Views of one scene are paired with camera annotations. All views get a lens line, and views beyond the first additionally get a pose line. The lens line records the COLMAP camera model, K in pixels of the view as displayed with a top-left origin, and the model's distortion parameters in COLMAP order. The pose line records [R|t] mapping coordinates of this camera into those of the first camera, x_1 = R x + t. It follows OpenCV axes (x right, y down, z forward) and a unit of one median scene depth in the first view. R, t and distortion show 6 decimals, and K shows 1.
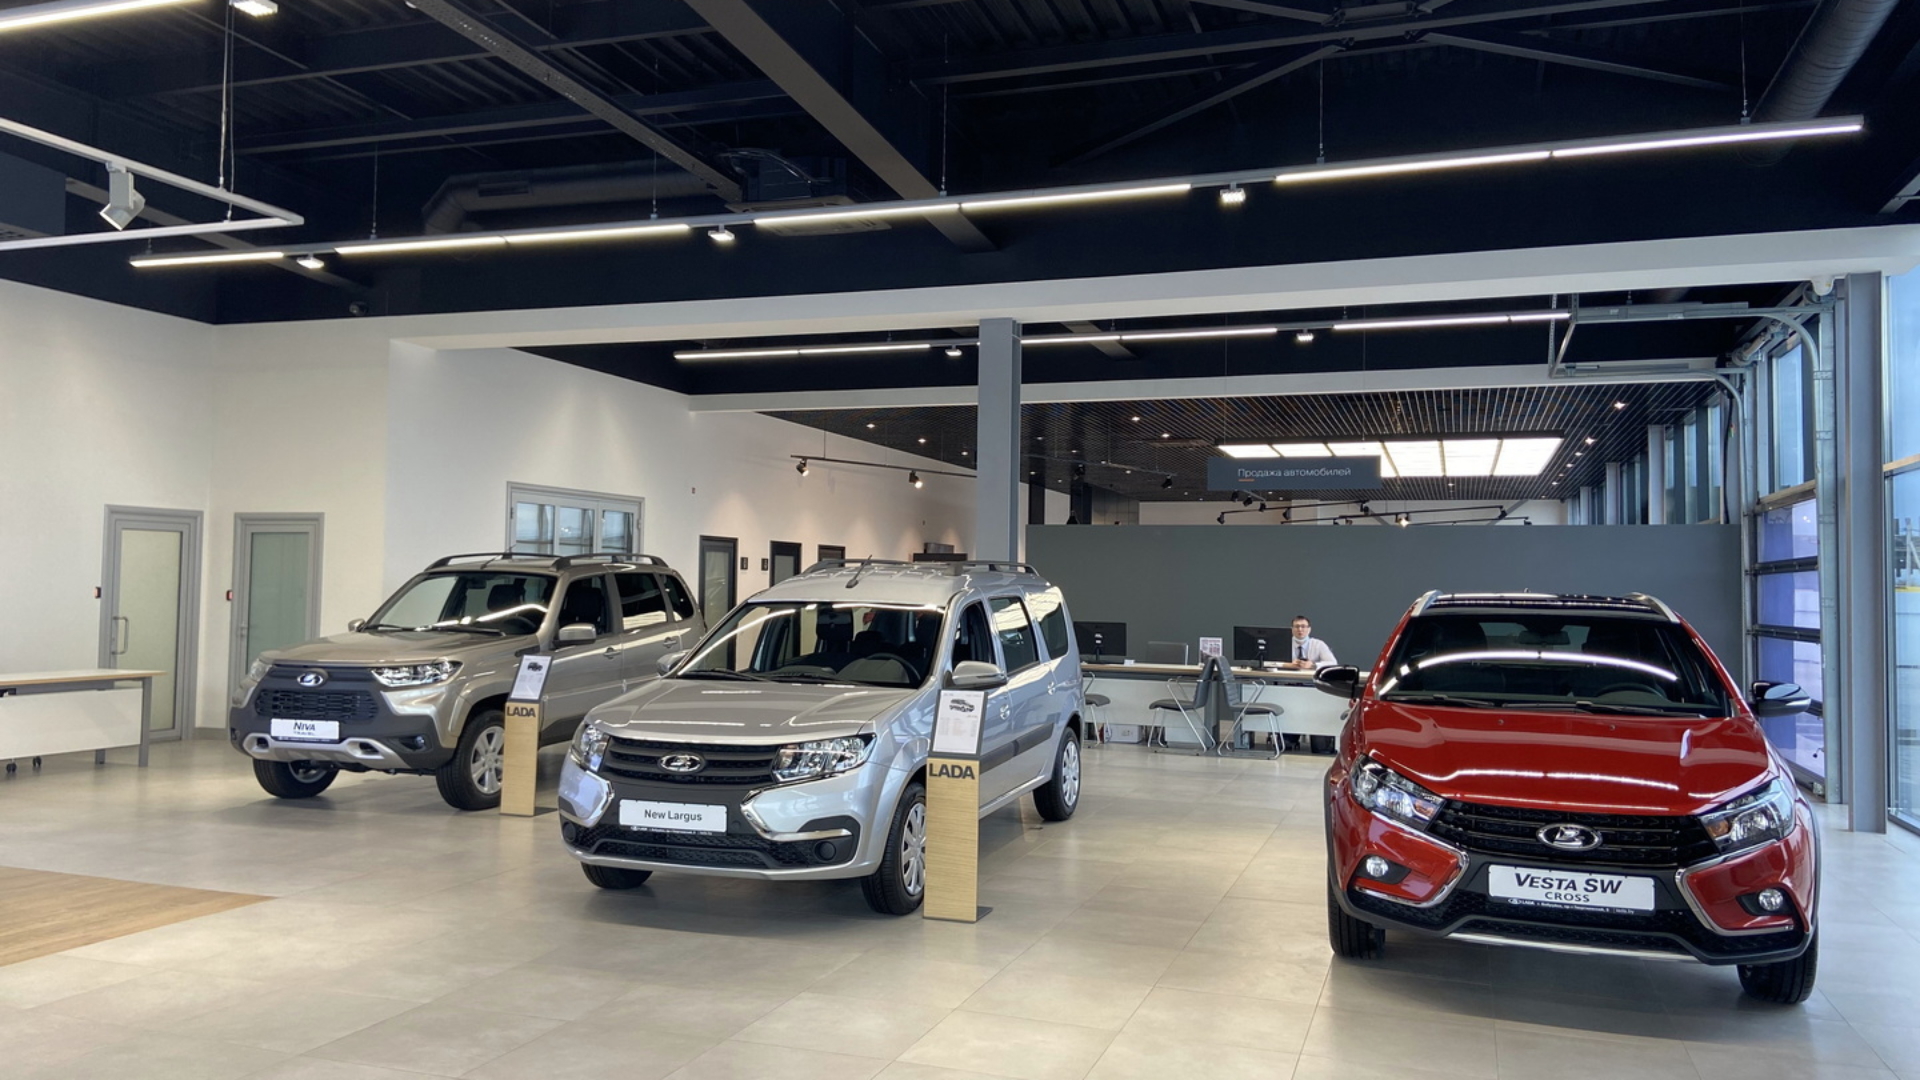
lens RADIAL K [[1439.1, 0, 950.6], [0, 1439.1, 533.8], [0, 0, 1]] dist [0.056273, -0.002310]
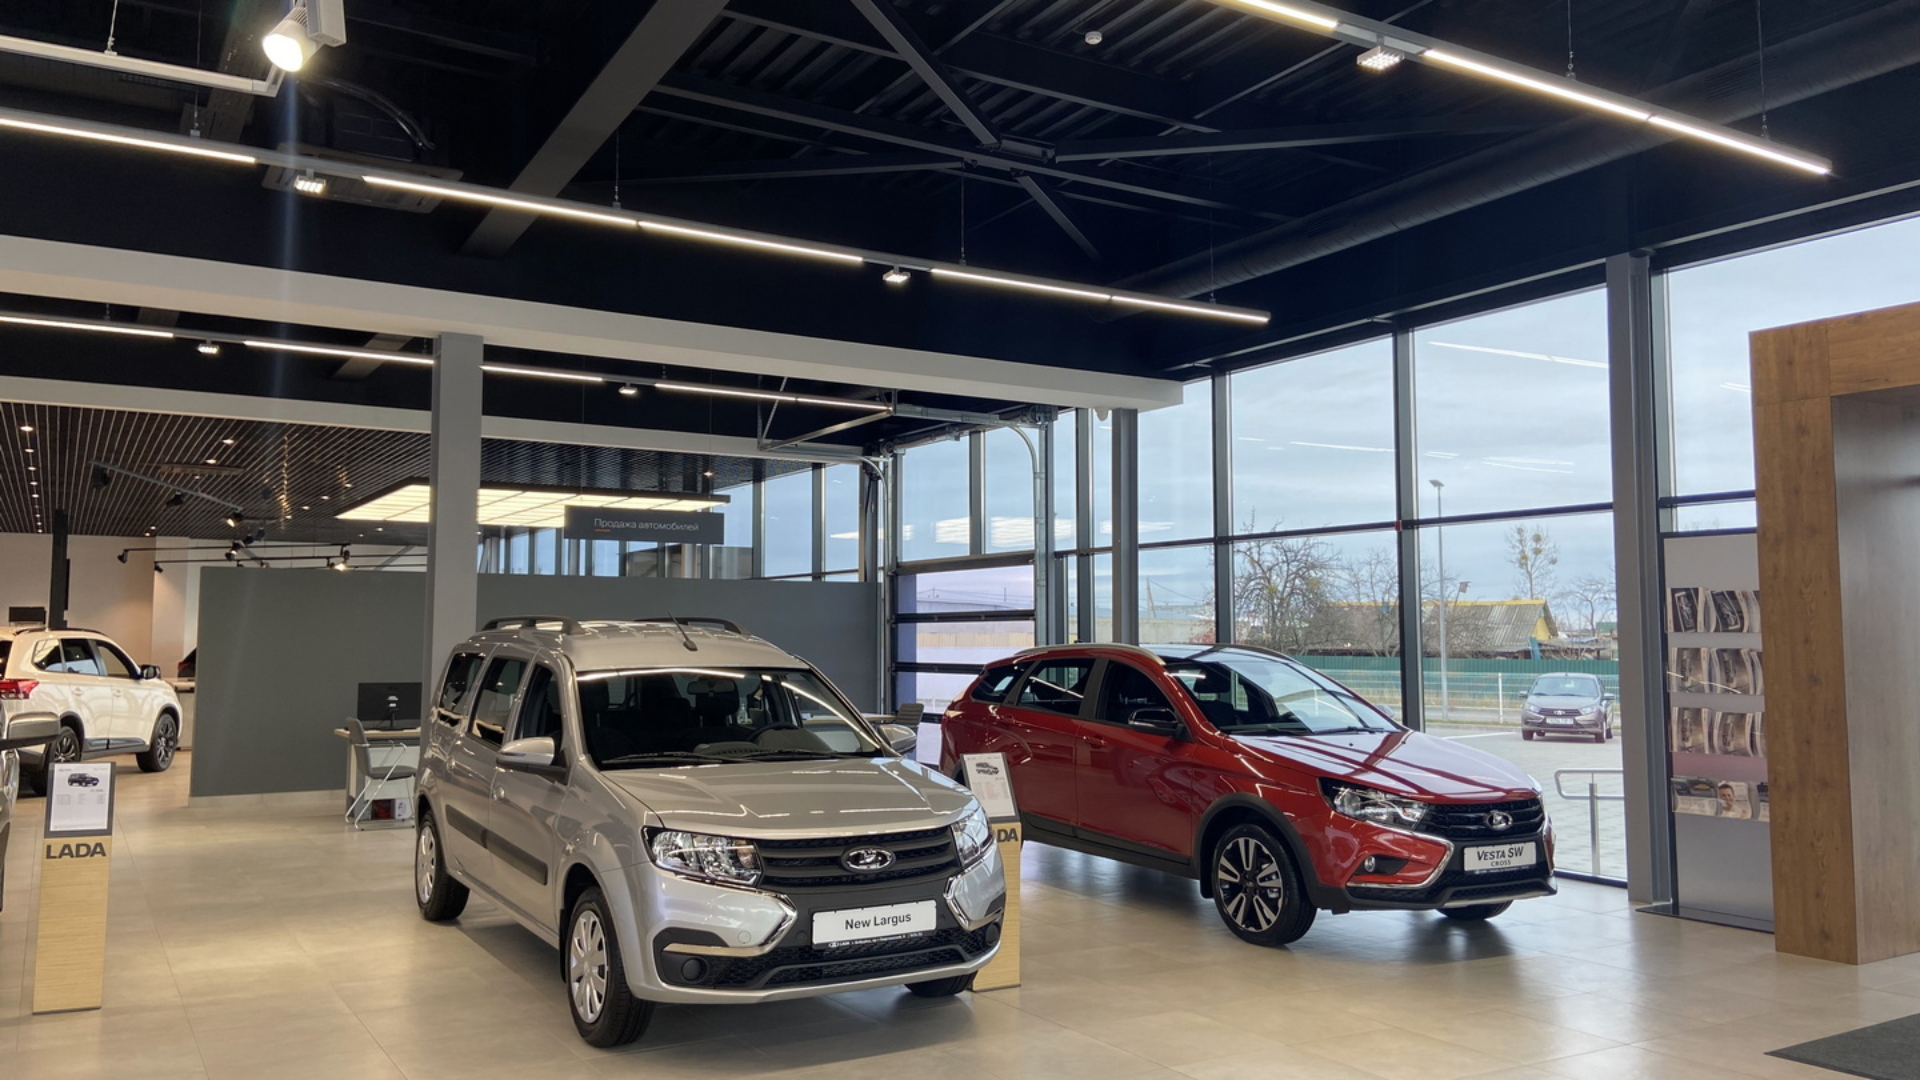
lens RADIAL K [[1439.1, 0, 950.6], [0, 1439.1, 533.8], [0, 0, 1]] dist [0.056273, -0.002310]
pose [[0.633610, 0.045407, 0.772319, -0.526630], [-0.023066, 0.998941, -0.039808, -0.002120], [-0.773309, 0.007408, 0.633986, 0.259684]]
